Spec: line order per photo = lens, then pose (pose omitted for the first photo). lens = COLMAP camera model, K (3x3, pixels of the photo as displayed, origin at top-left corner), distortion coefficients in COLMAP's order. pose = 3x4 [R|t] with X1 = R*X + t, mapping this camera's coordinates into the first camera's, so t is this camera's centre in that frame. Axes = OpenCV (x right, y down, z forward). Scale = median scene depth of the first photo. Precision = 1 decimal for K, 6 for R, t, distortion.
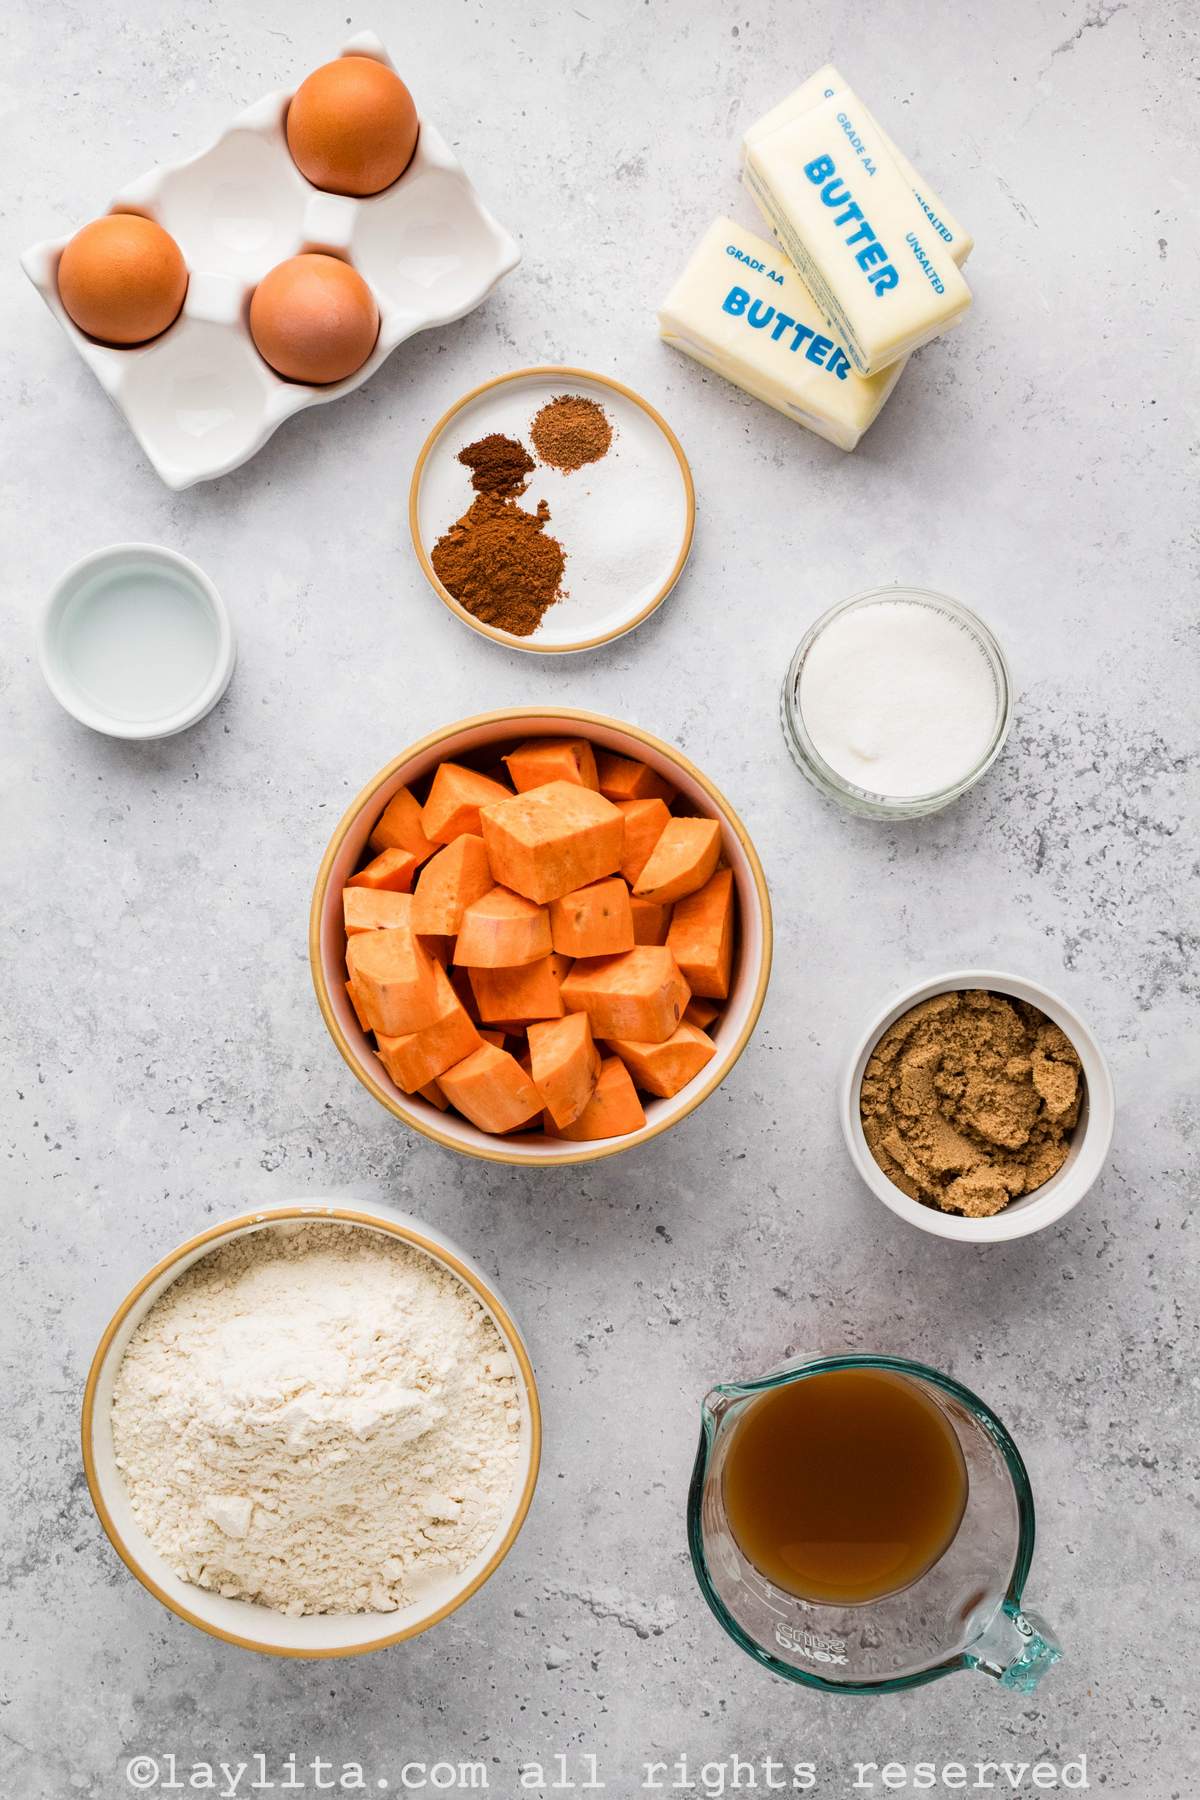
lens RADIAL K [[2982.3, 0, 606.8], [0, 2982.3, 912.0], [0, 0, 1]] dist [-0.271195, 0.000000]
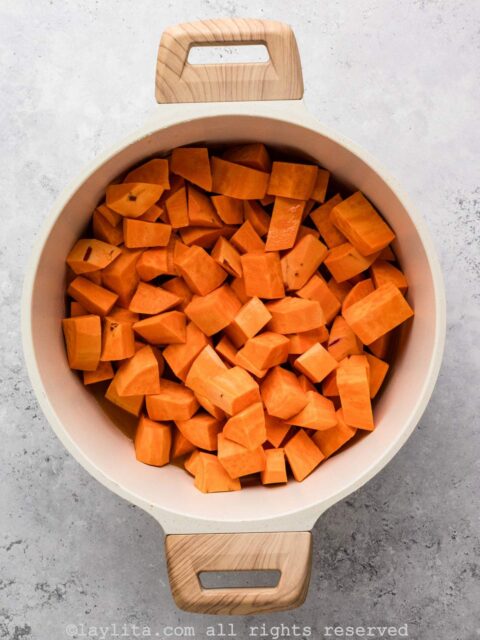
lens RADIAL K [[789.0, 0, 236.6], [0, 789.0, 323.6], [0, 0, 1]] dist [-0.043722, 0.000000]
pose [[0.999957, 0.000257, 0.009275, -0.018115], [-0.000102, 0.999859, -0.016770, 0.021631], [-0.009278, 0.016768, 0.999816, 0.496102]]
